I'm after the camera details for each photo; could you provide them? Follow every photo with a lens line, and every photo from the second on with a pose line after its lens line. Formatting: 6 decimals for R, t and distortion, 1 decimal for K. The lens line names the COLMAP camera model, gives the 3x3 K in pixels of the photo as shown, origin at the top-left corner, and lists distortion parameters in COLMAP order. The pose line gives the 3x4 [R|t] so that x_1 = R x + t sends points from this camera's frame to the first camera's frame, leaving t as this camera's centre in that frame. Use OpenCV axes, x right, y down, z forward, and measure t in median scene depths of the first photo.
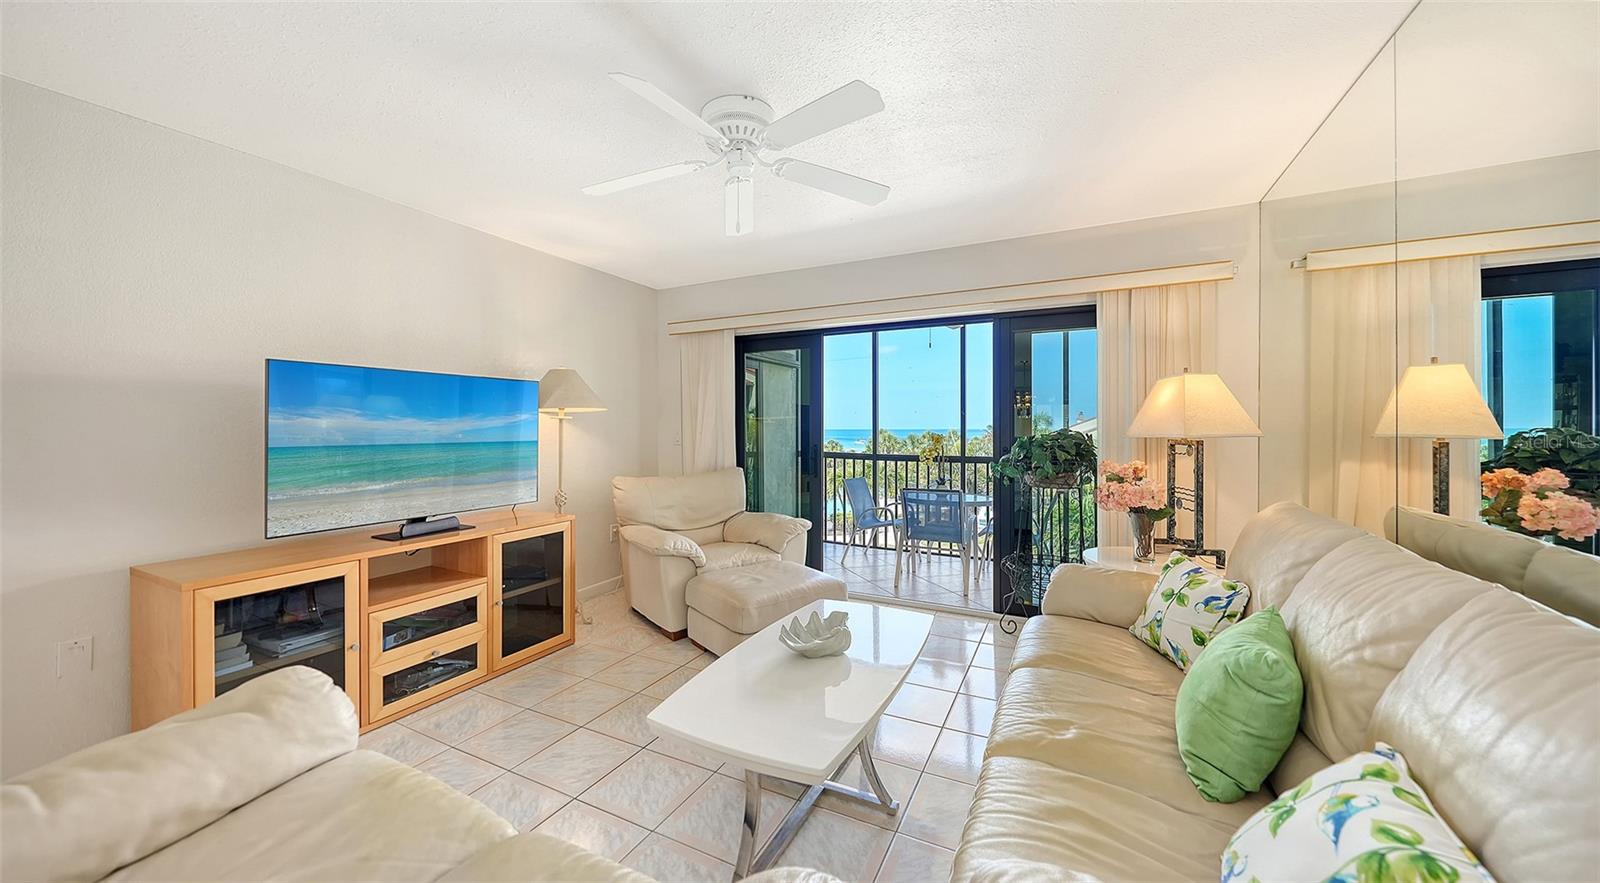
lens RADIAL K [[558.5, 0, 786.7], [0, 558.5, 426.1], [0, 0, 1]] dist [-0.004172, -0.000192]
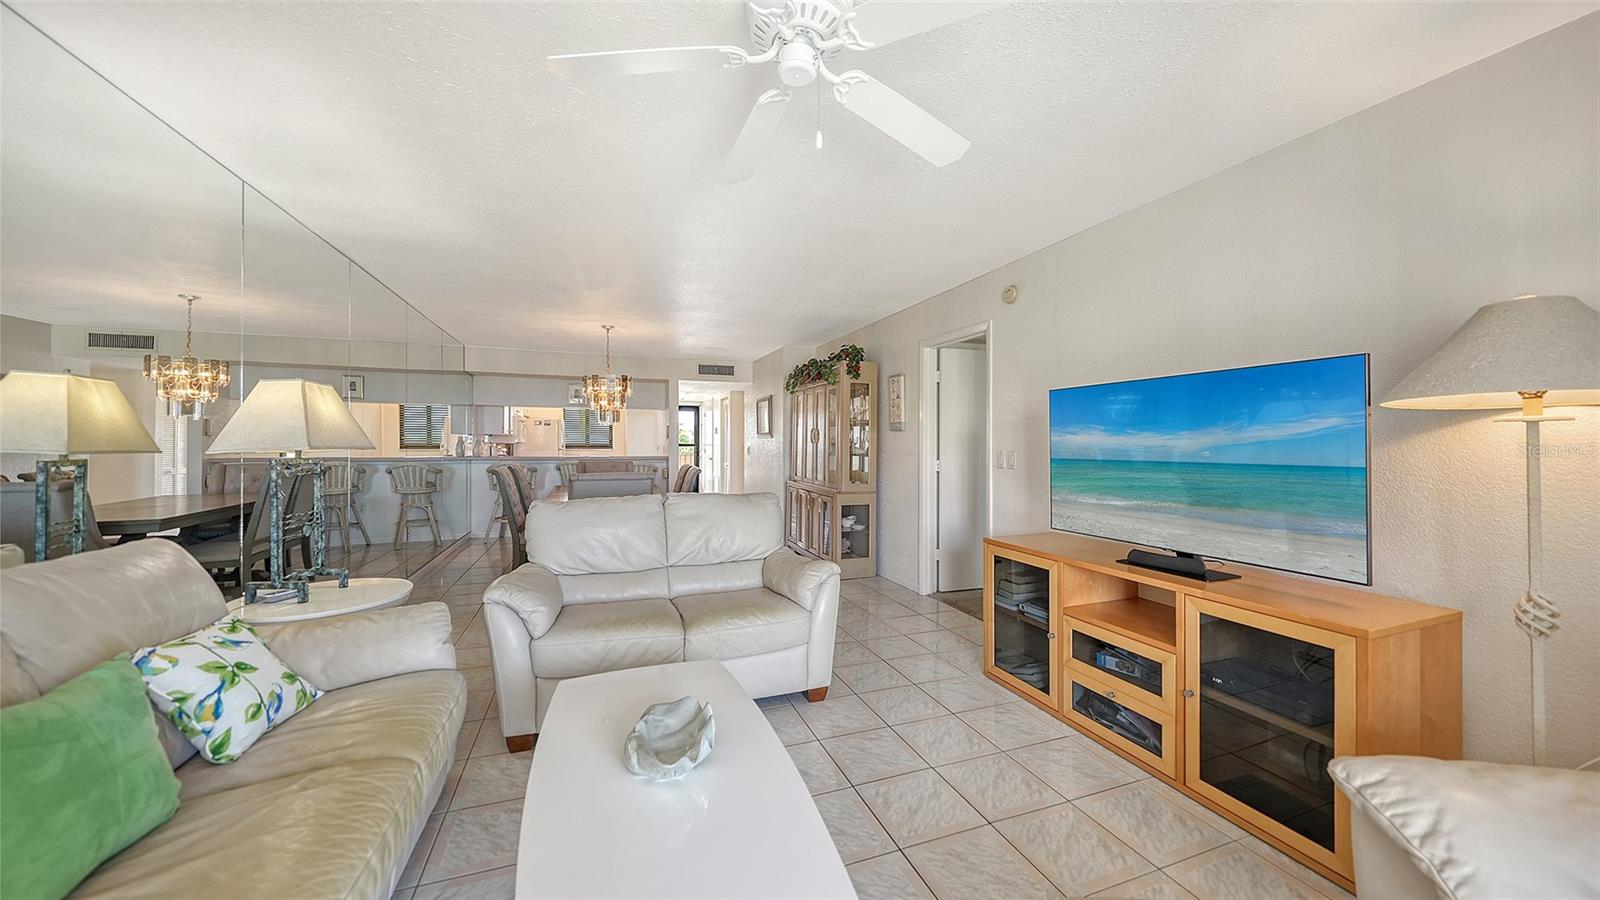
lens RADIAL K [[558.5, 0, 807.9], [0, 558.5, 445.0], [0, 0, 1]] dist [-0.004172, -0.000192]
pose [[-0.666971, -0.005135, -0.745066, 0.332659], [-0.004212, 0.999986, -0.003121, 0.010909], [0.745072, 0.001056, -0.666984, 1.137325]]
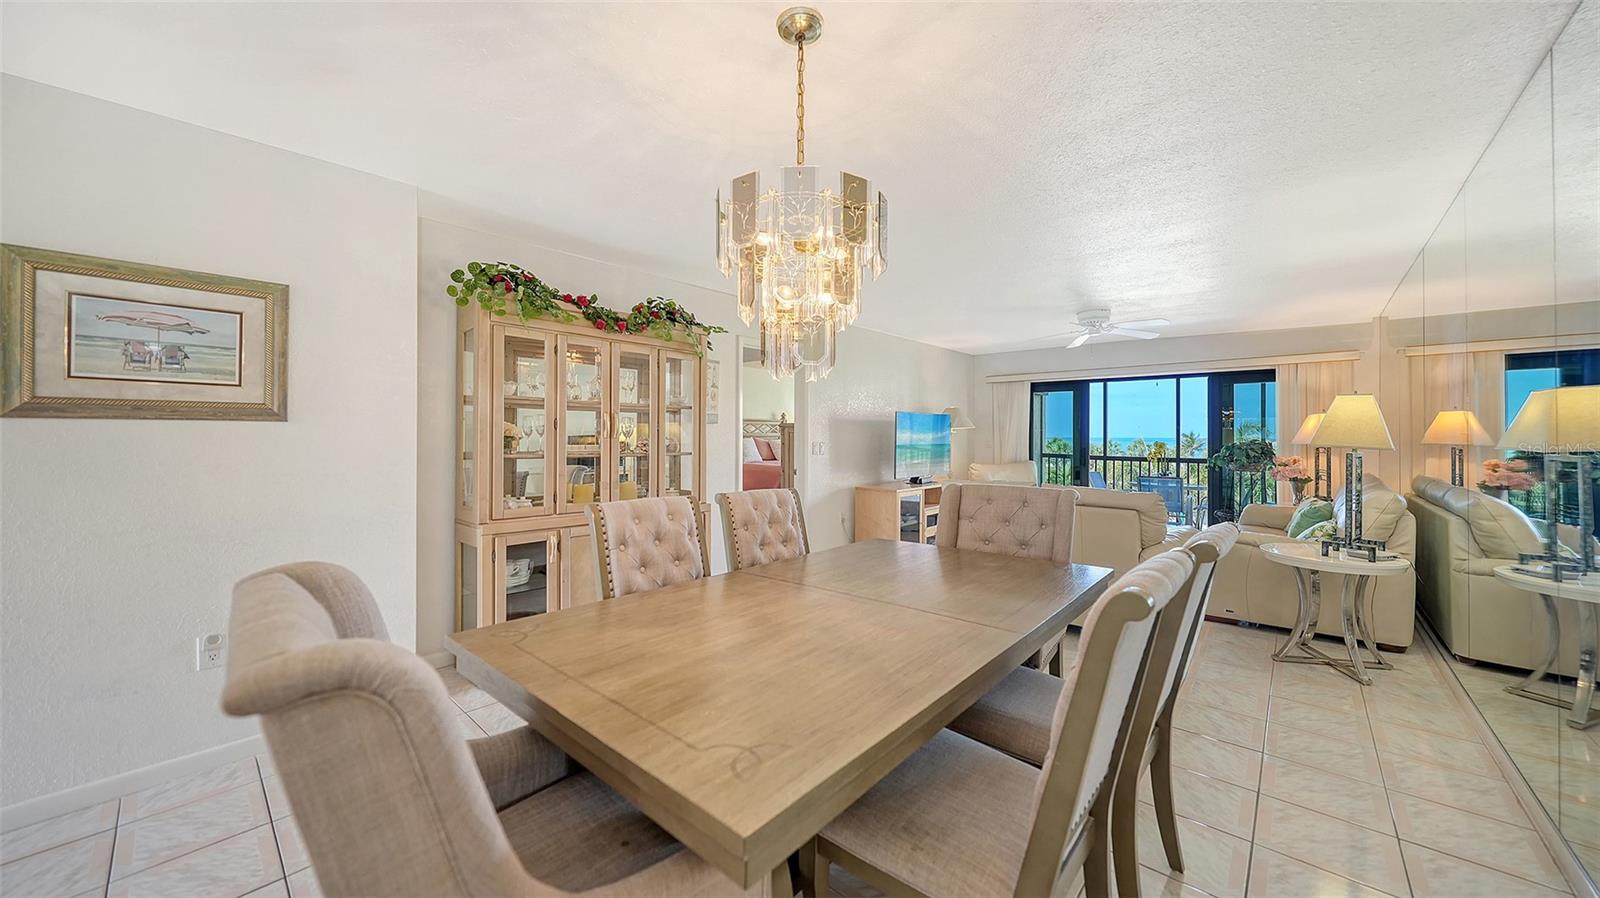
lens RADIAL K [[558.5, 0, 781.1], [0, 558.5, 429.9], [0, 0, 1]] dist [-0.004172, -0.000192]
pose [[0.962935, 0.002454, -0.269722, -0.583663], [-0.003974, 0.999979, -0.005092, -0.013154], [0.269703, 0.005975, 0.962925, -1.359408]]
